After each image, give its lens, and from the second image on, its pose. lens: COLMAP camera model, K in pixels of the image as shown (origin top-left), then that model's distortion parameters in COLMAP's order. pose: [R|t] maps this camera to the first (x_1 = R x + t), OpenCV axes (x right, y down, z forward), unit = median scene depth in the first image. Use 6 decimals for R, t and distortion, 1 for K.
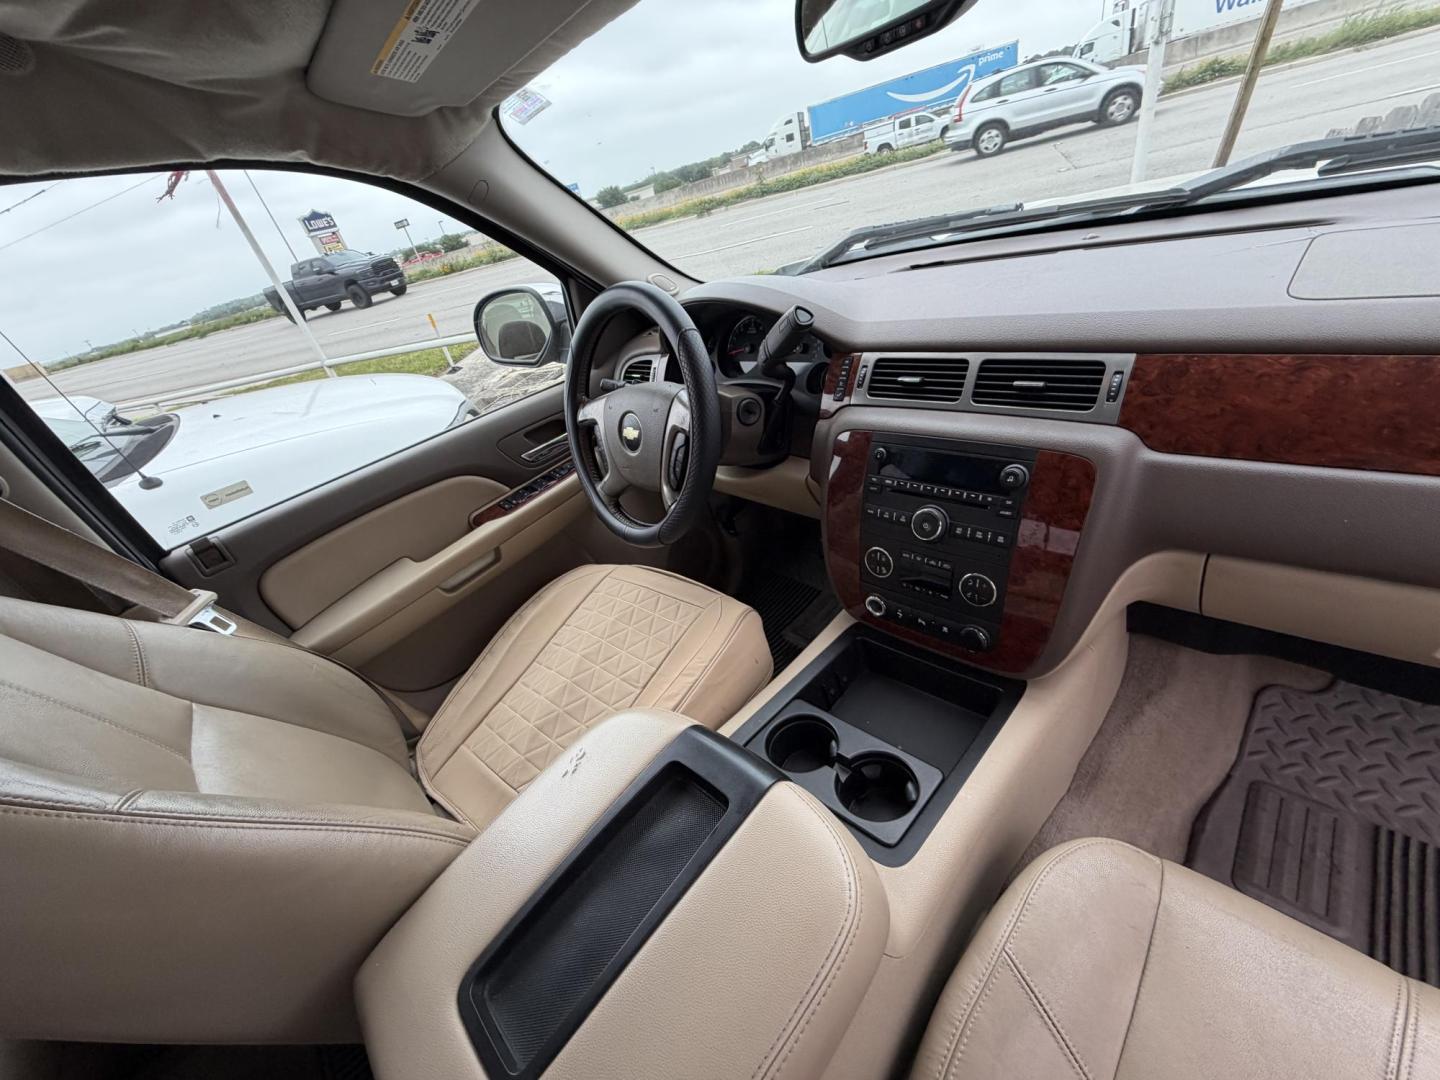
lens RADIAL K [[570.1, 0, 714.7], [0, 570.1, 539.3], [0, 0, 1]] dist [0.000824, -0.000042]
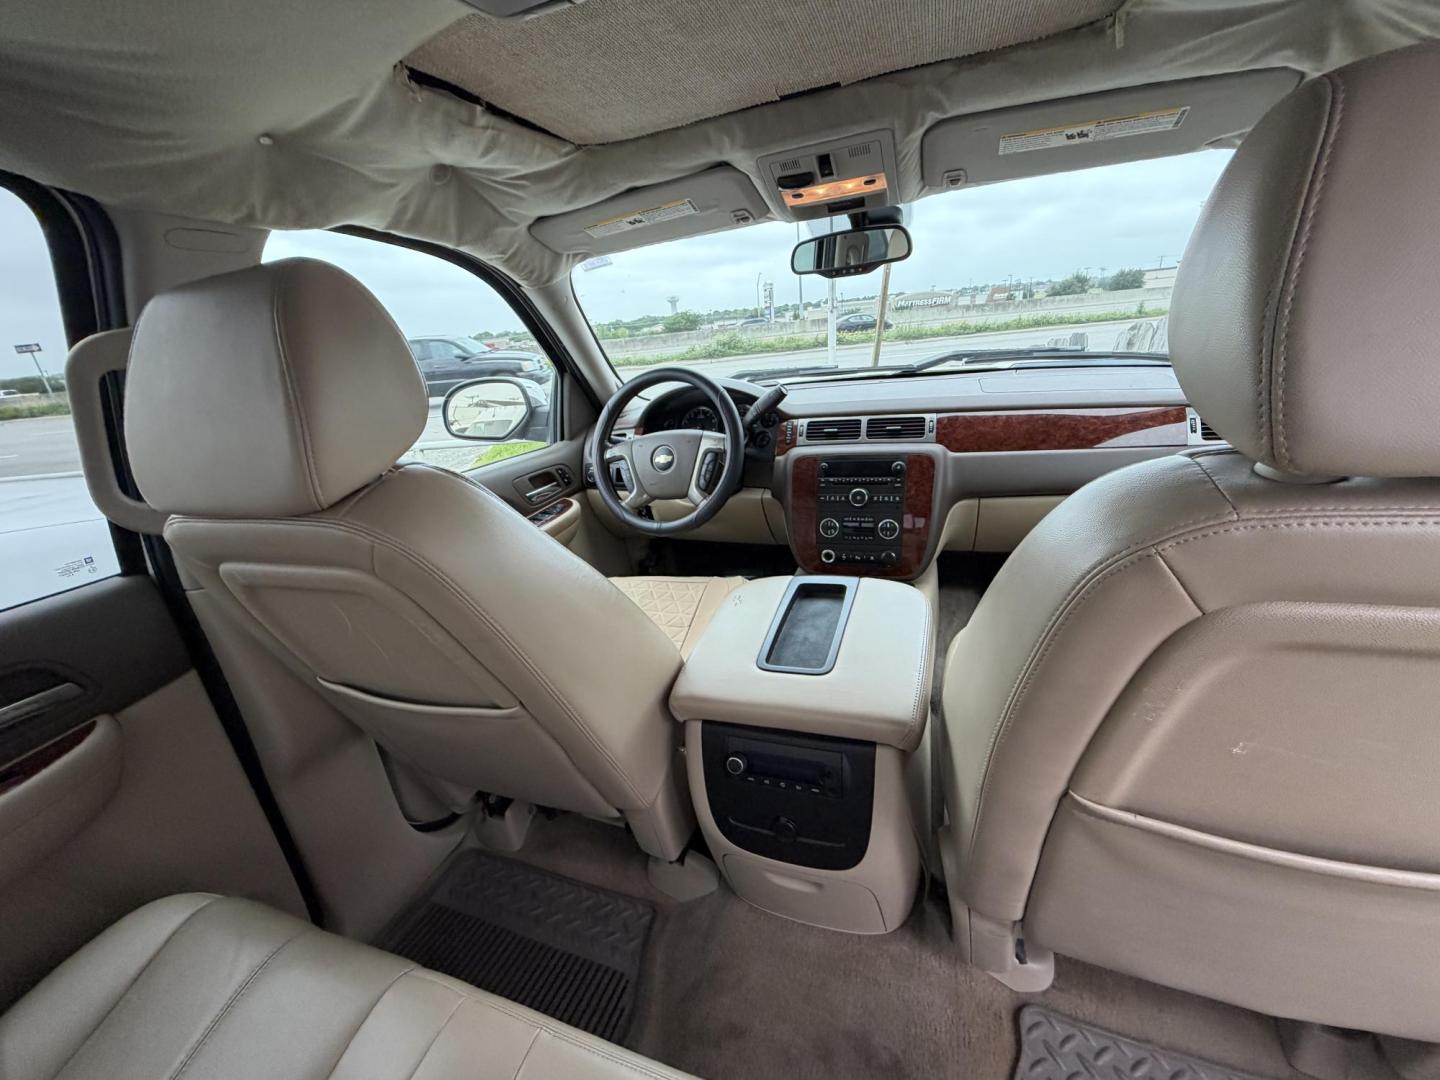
lens RADIAL K [[587.3, 0, 692.8], [0, 587.3, 533.4], [0, 0, 1]] dist [0.001738, 0.000208]
pose [[0.907504, 0.023700, 0.419373, -0.938487], [0.105553, 0.953503, -0.282297, 0.580752], [-0.406564, 0.300452, 0.862806, -0.406326]]
